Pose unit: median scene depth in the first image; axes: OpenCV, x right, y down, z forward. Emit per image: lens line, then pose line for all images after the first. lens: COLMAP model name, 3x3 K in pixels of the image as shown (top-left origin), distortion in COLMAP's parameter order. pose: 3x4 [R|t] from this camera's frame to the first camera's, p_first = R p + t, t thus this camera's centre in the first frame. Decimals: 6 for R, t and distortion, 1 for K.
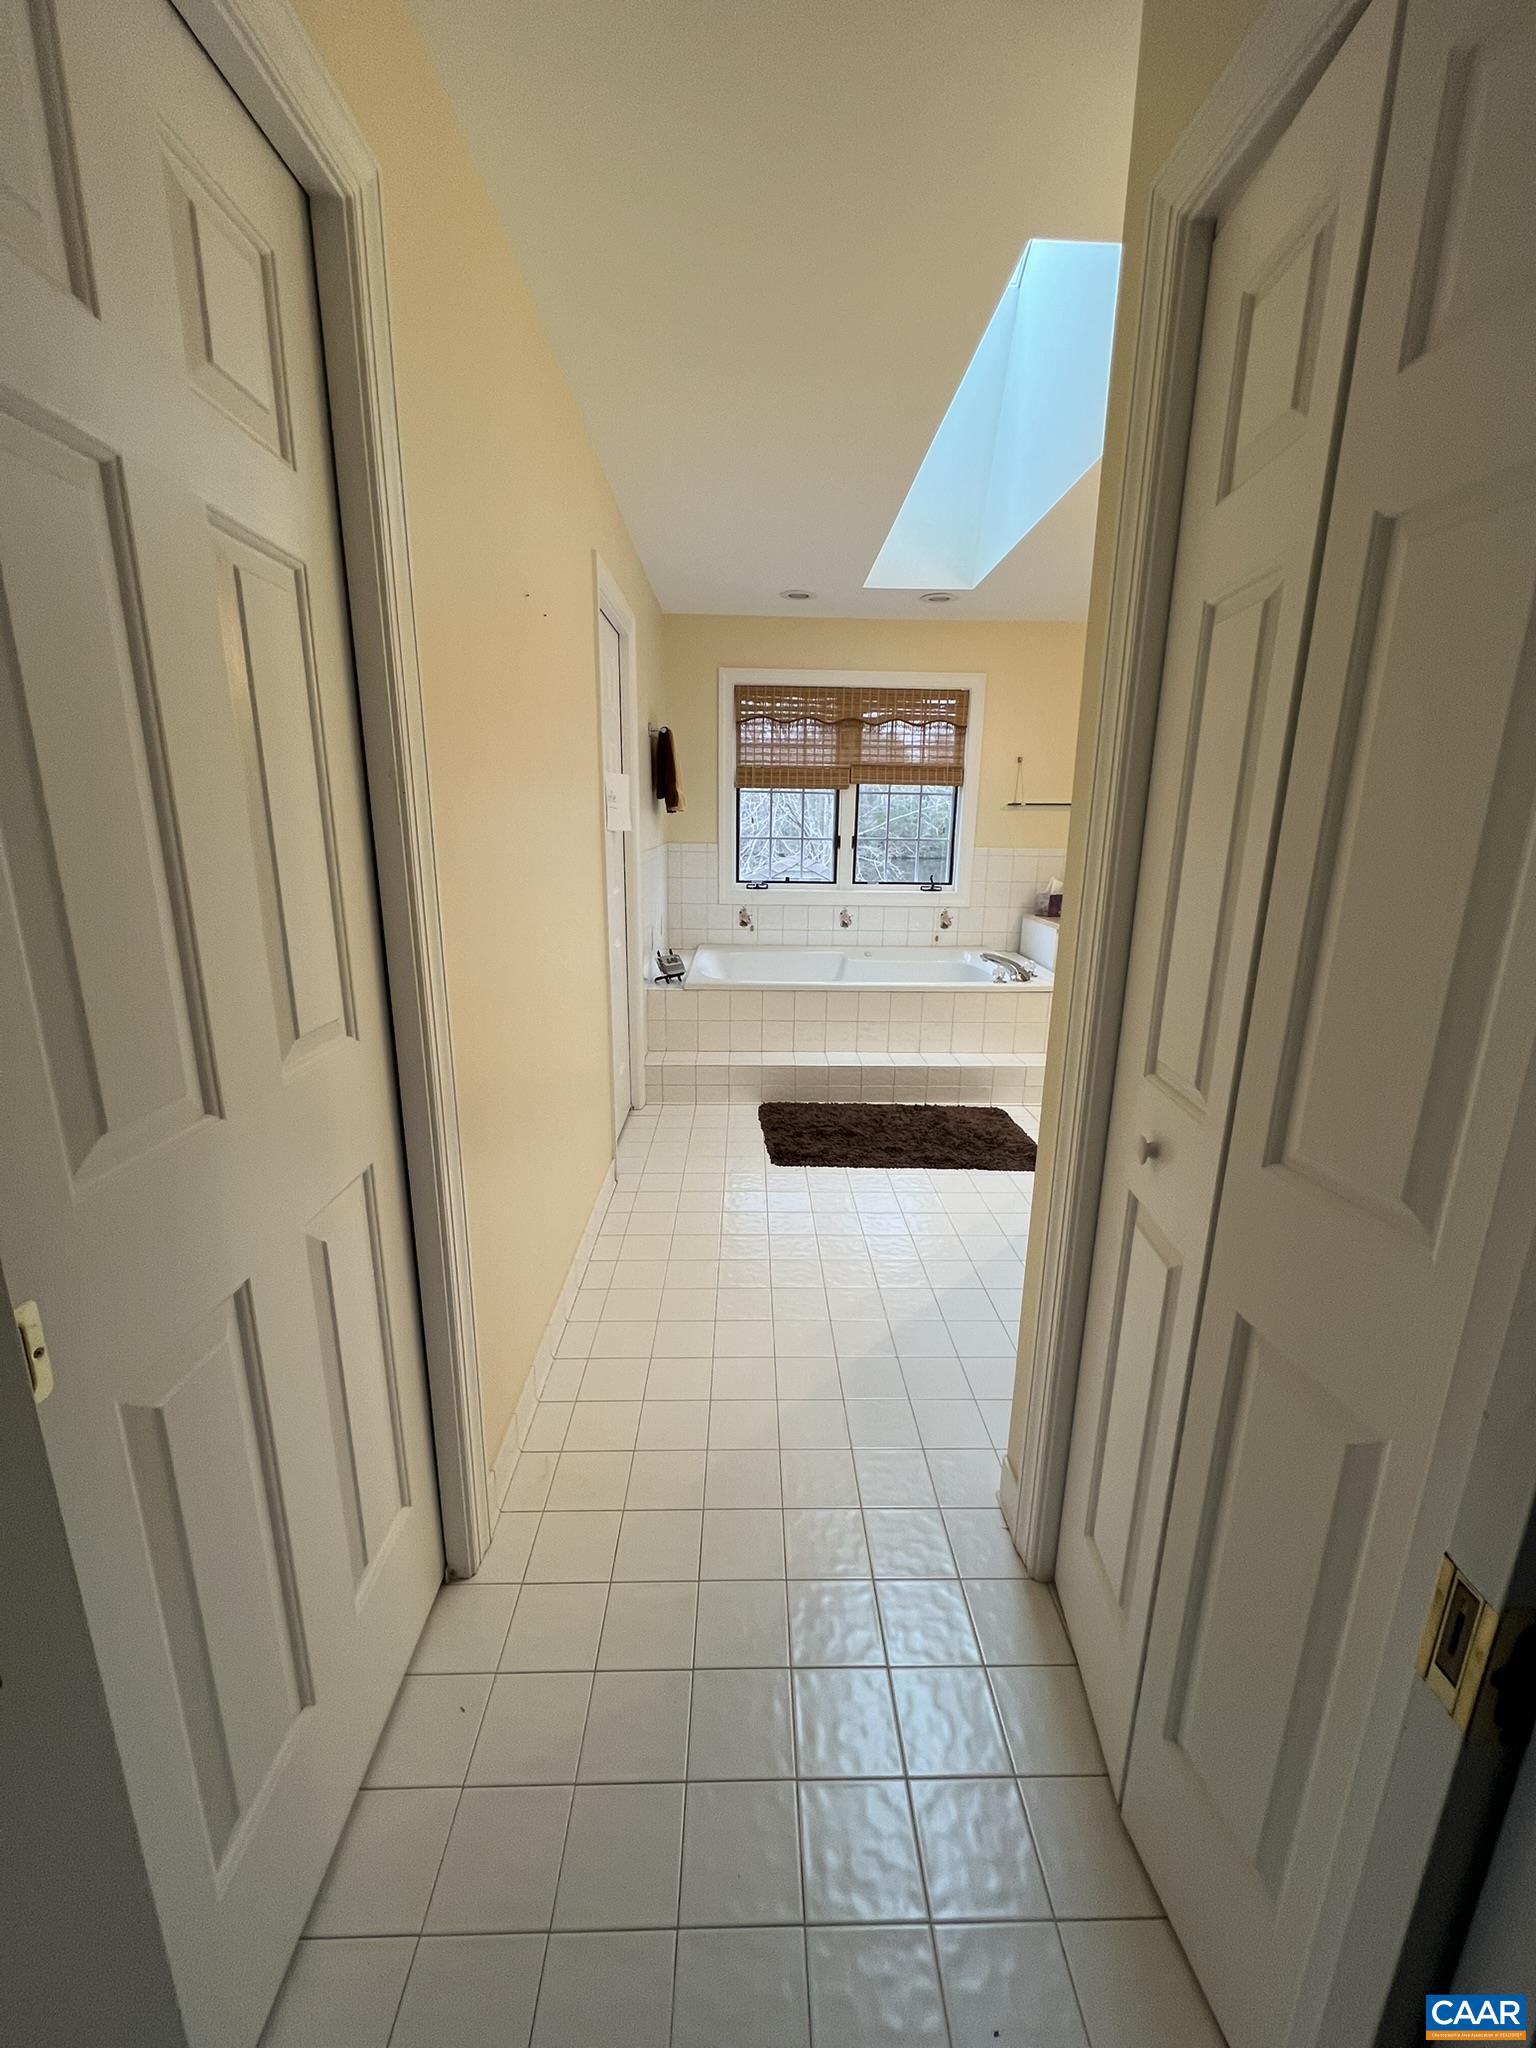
lens RADIAL K [[823.4, 0, 767.4], [0, 823.4, 1023.5], [0, 0, 1]] dist [-0.003374, 0.000199]
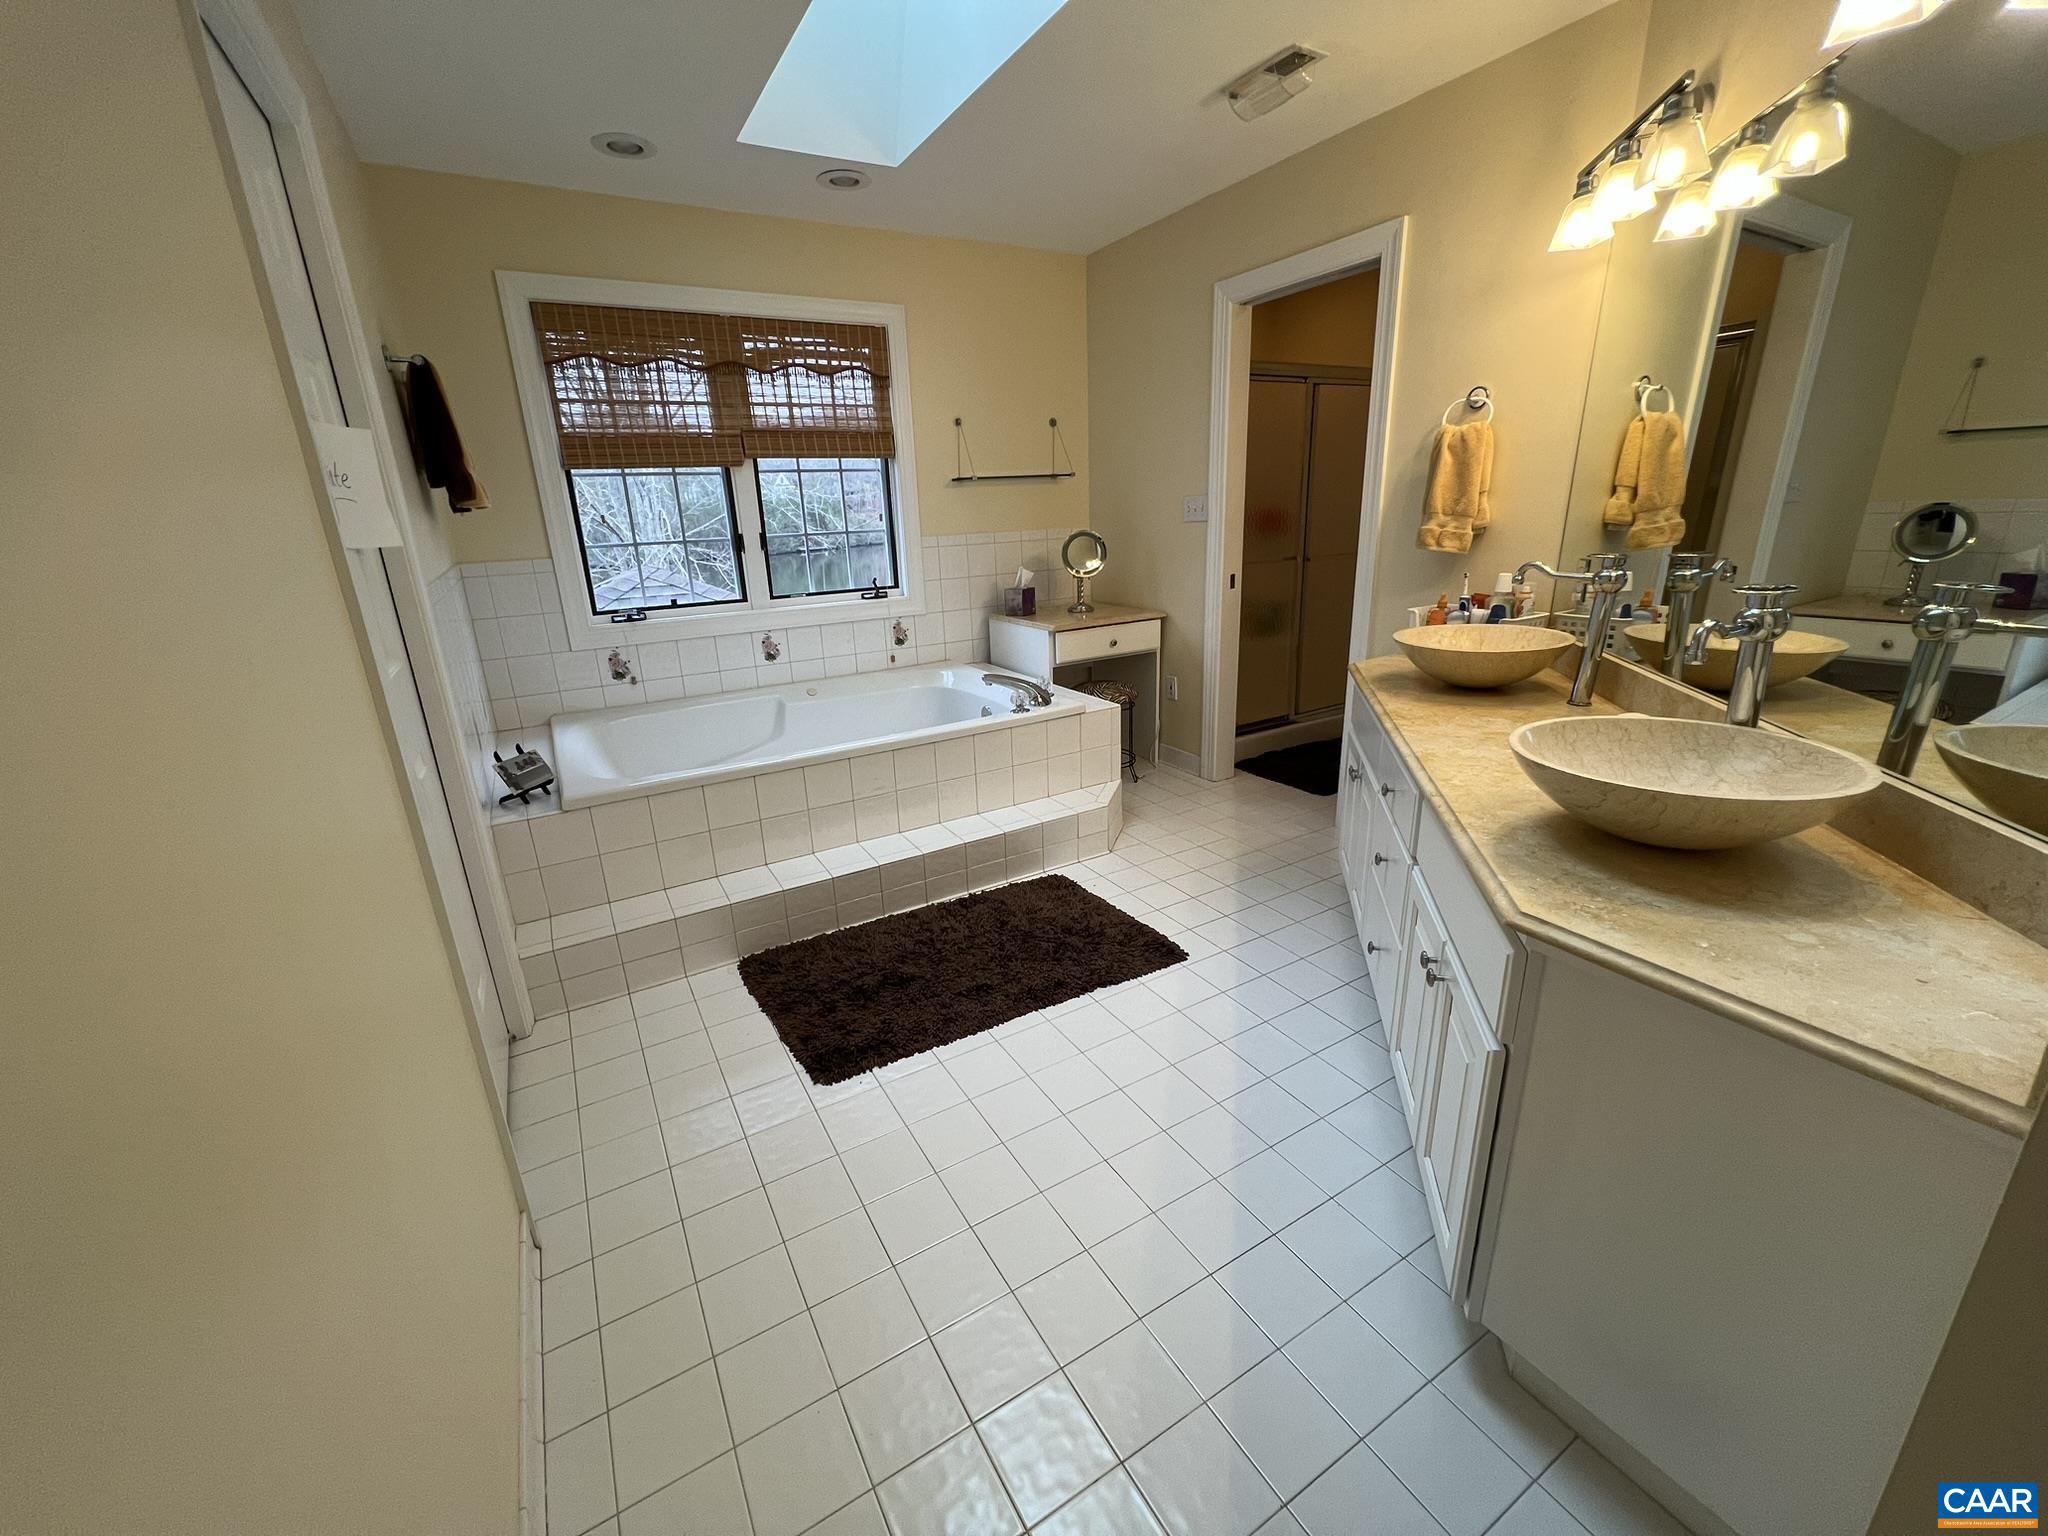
lens RADIAL K [[823.4, 0, 1021.1], [0, 823.4, 768.1], [0, 0, 1]] dist [-0.003374, 0.000199]
pose [[0.873920, -0.192064, 0.446515, -0.059486], [0.165592, 0.981313, 0.098005, -0.061667], [-0.456994, -0.011710, 0.889393, 0.267136]]
